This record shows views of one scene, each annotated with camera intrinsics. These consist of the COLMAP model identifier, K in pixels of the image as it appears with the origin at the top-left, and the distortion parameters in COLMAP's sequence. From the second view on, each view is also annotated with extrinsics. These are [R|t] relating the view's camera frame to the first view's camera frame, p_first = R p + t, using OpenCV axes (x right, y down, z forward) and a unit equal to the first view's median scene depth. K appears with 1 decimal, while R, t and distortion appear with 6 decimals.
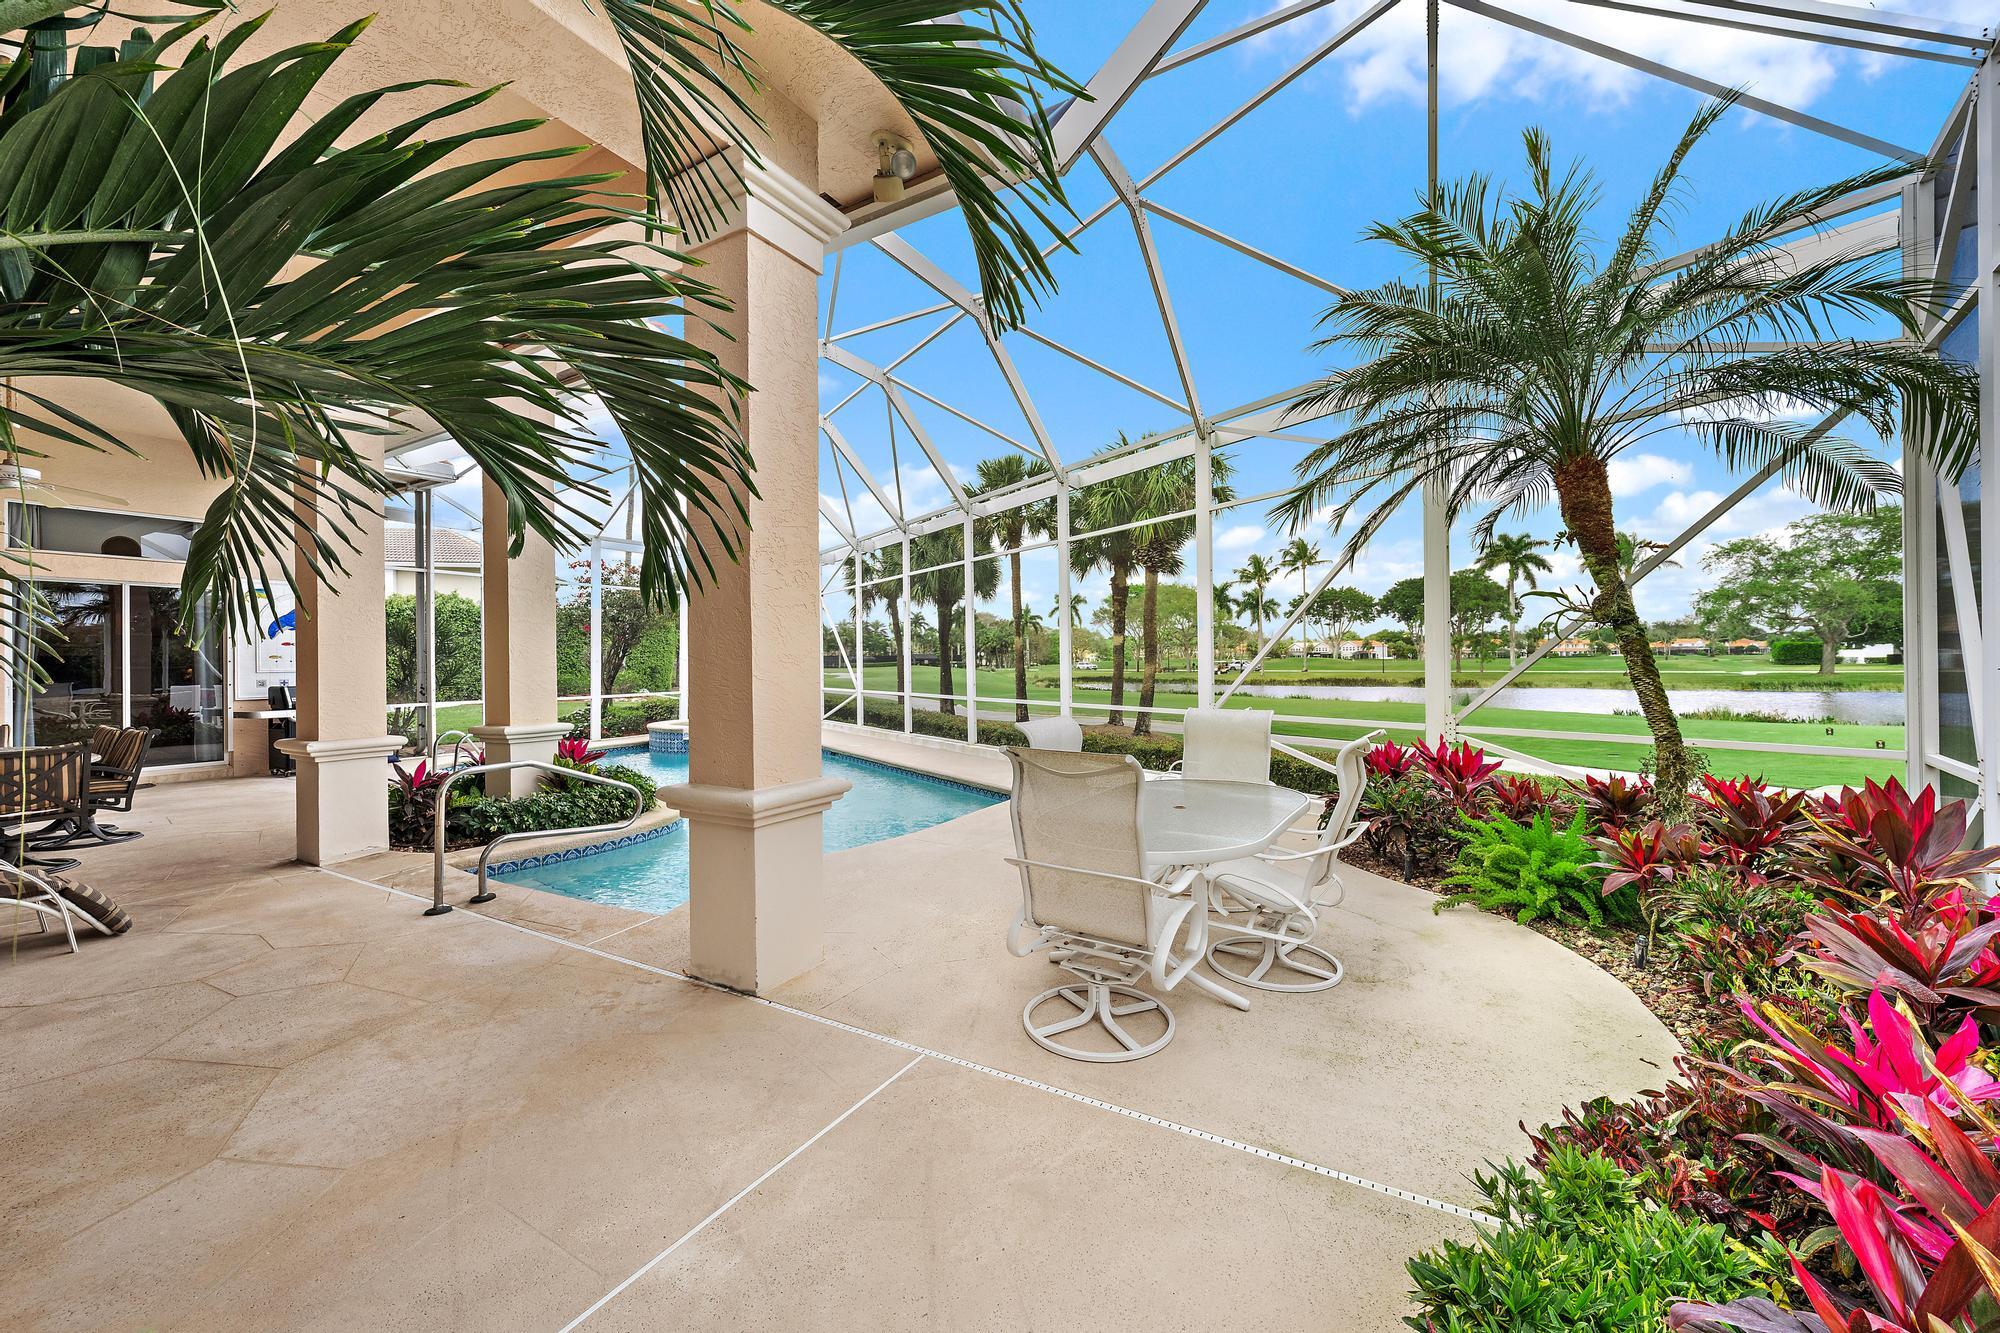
lens RADIAL K [[744.7, 0, 1009.6], [0, 744.7, 663.3], [0, 0, 1]] dist [0.000944, -0.000168]
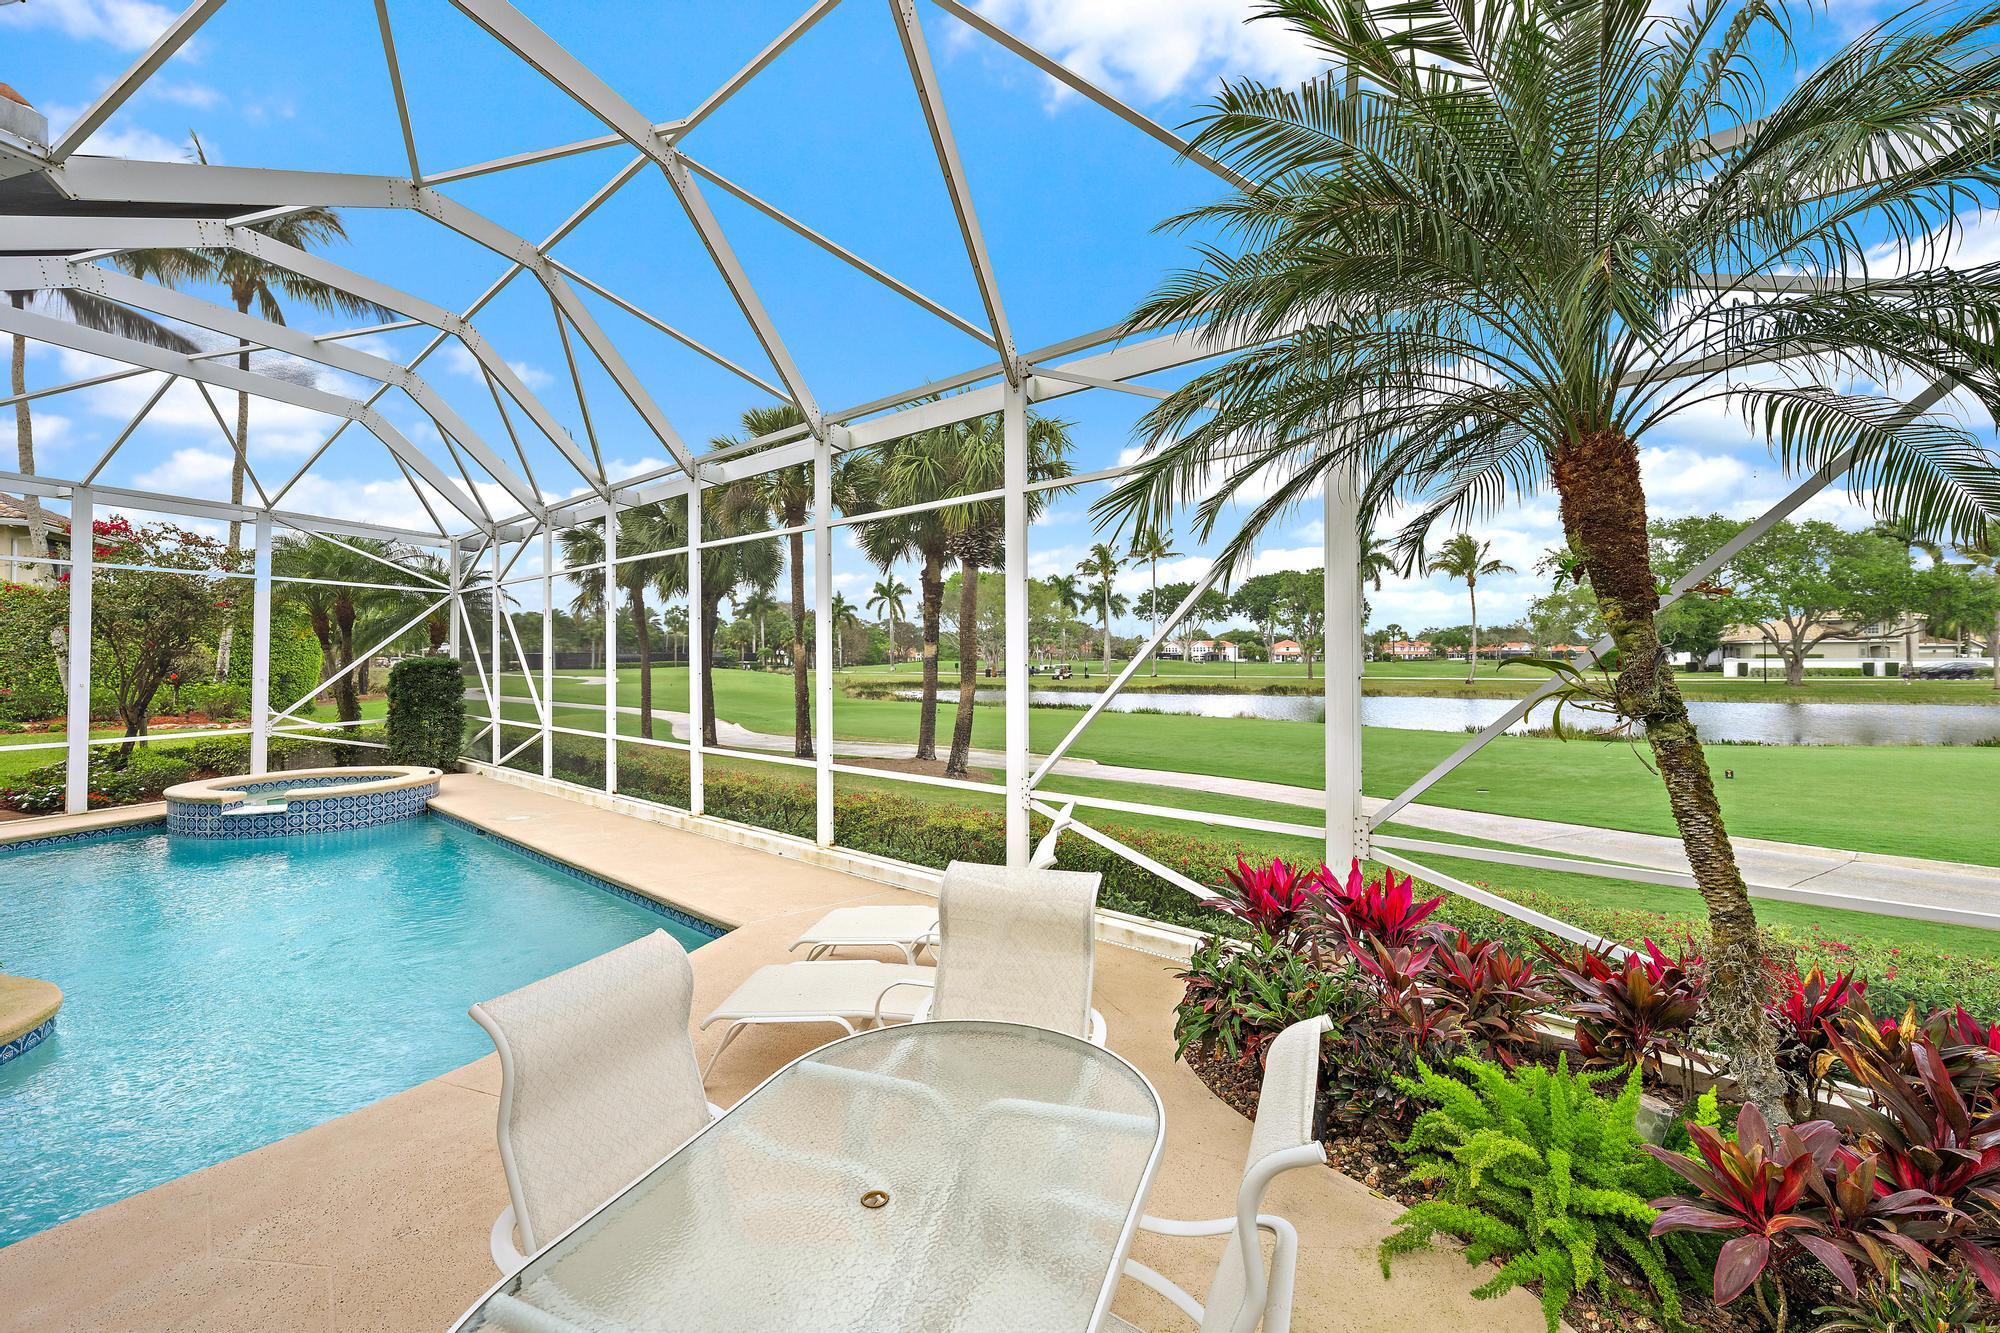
lens RADIAL K [[867.9, 0, 1002.9], [0, 867.9, 657.0], [0, 0, 1]] dist [0.000607, 0.000244]
pose [[0.978961, 0.010146, 0.203797, 0.053881], [-0.009129, 0.999941, -0.005927, -0.029962], [-0.203845, 0.003942, 0.978995, 0.137988]]
